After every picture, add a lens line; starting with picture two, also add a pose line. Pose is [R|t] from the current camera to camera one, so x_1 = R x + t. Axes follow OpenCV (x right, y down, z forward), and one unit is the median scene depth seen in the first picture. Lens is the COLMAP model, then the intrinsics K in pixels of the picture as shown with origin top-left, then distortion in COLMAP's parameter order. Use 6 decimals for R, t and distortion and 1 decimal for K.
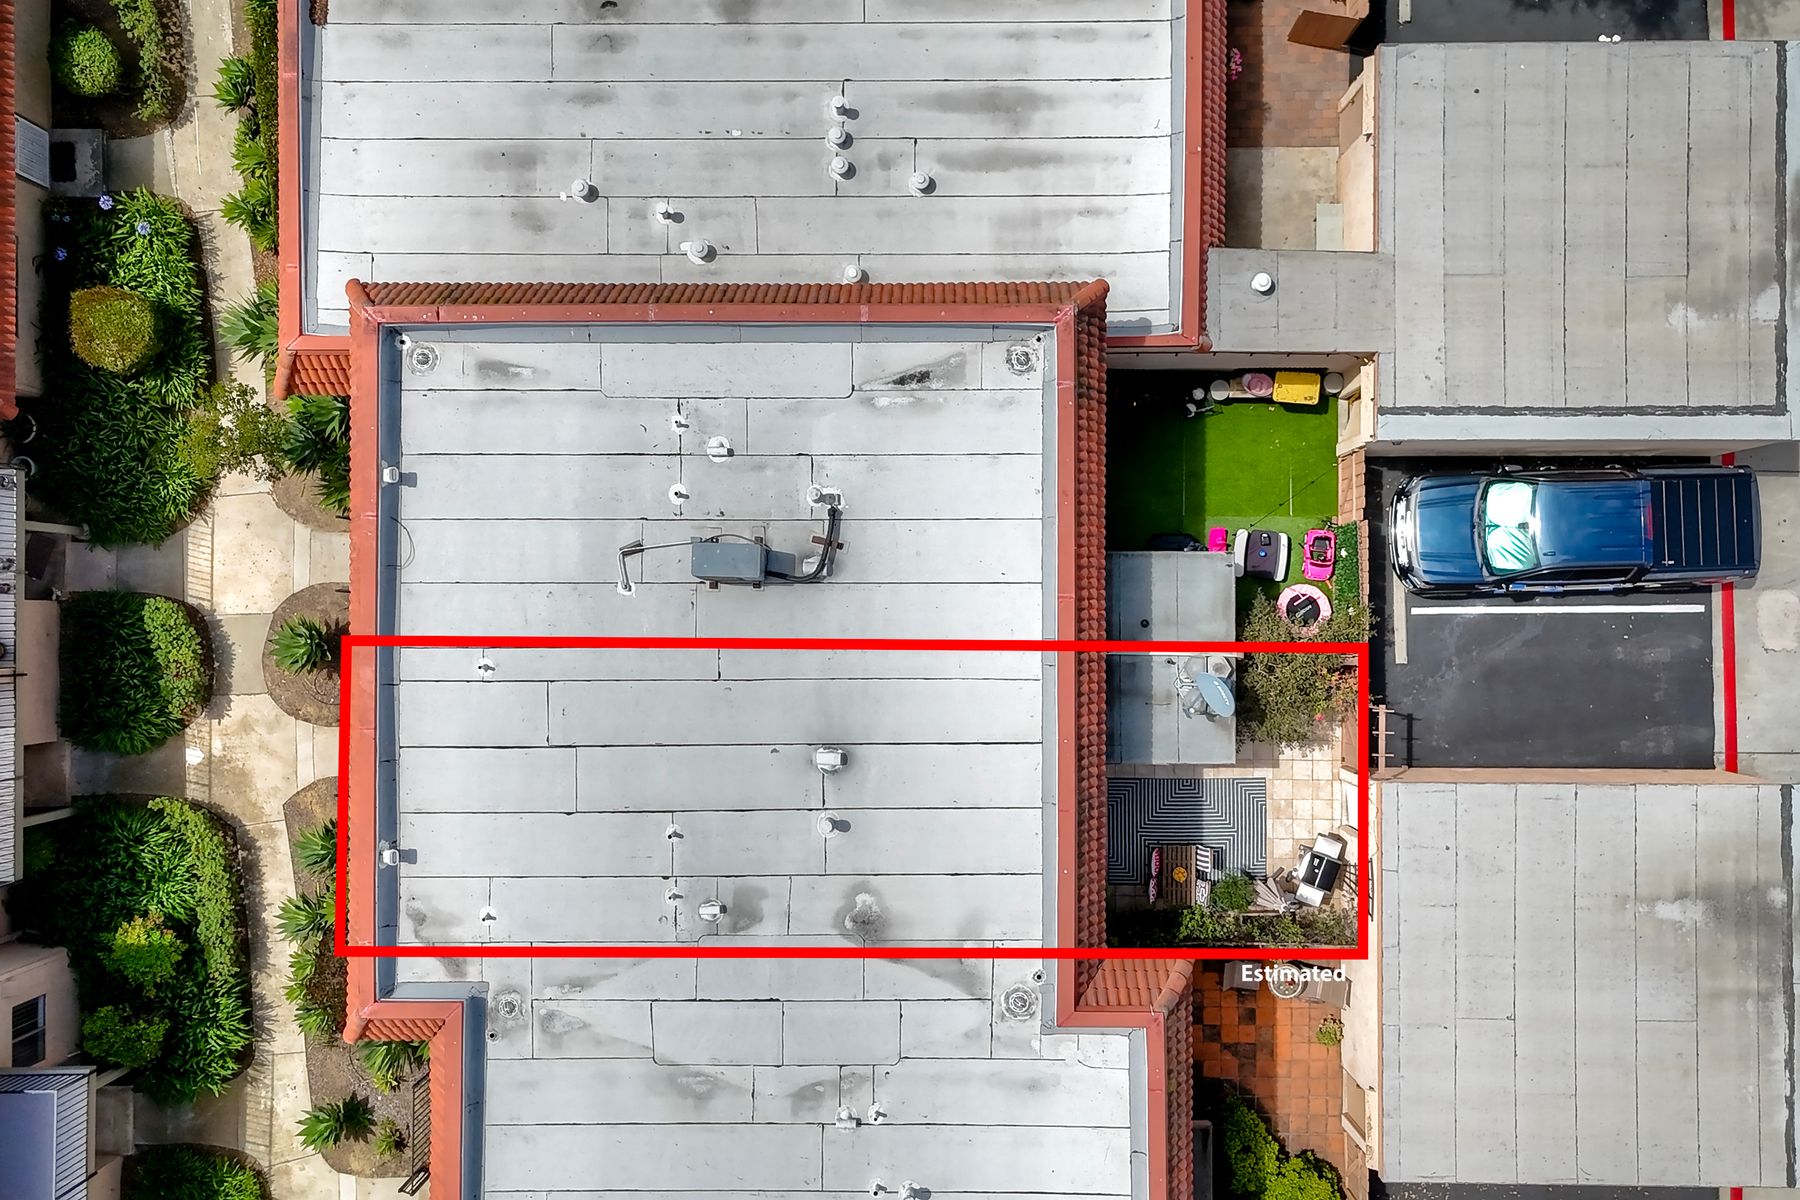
lens RADIAL K [[1609.4, 0, 899.7], [0, 1609.4, 607.2], [0, 0, 1]] dist [0.074751, -0.093330]
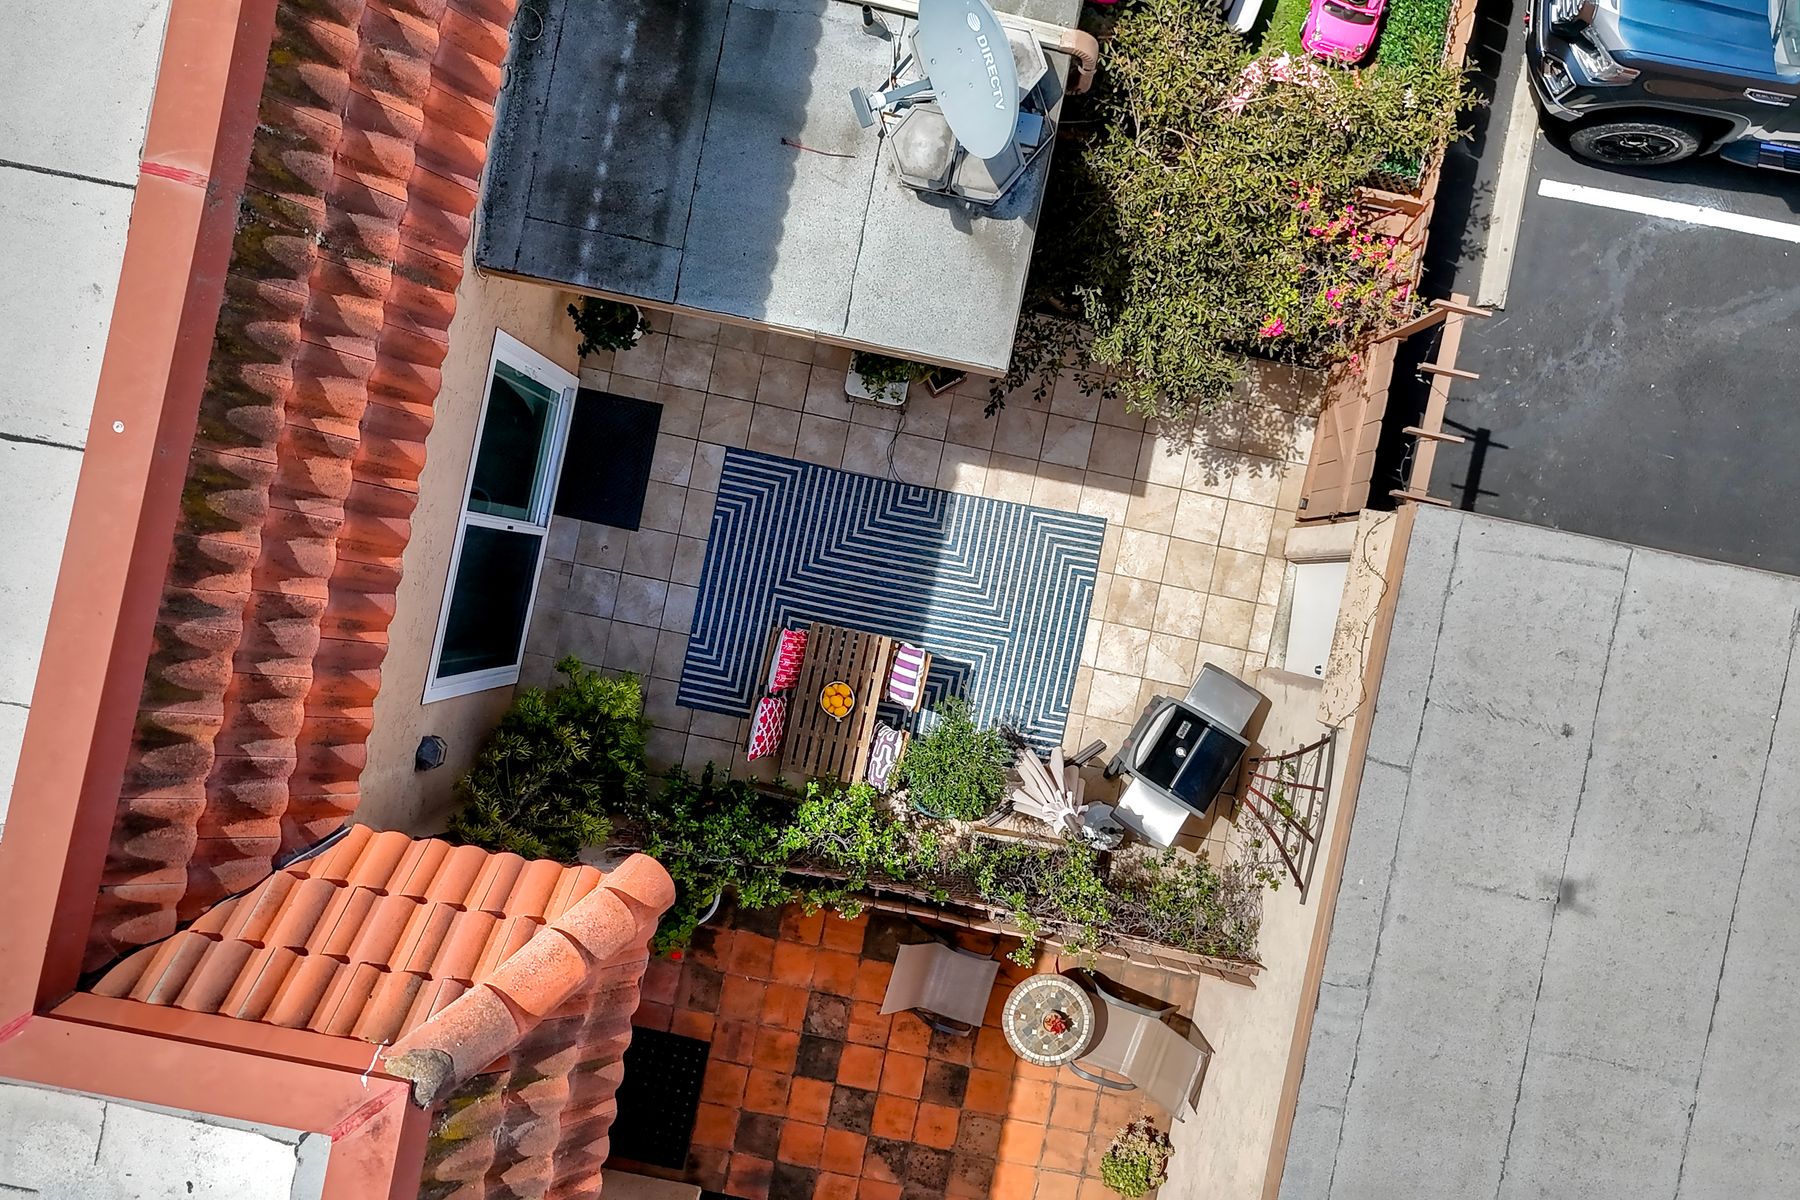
lens RADIAL K [[1570.9, 0, 897.0], [0, 1570.9, 598.4], [0, 0, 1]] dist [0.086249, -0.098969]
pose [[0.980499, 0.194358, 0.029115, 0.169716], [-0.194889, 0.980684, 0.016669, 0.130721], [-0.025313, -0.022018, 0.999437, 0.615339]]
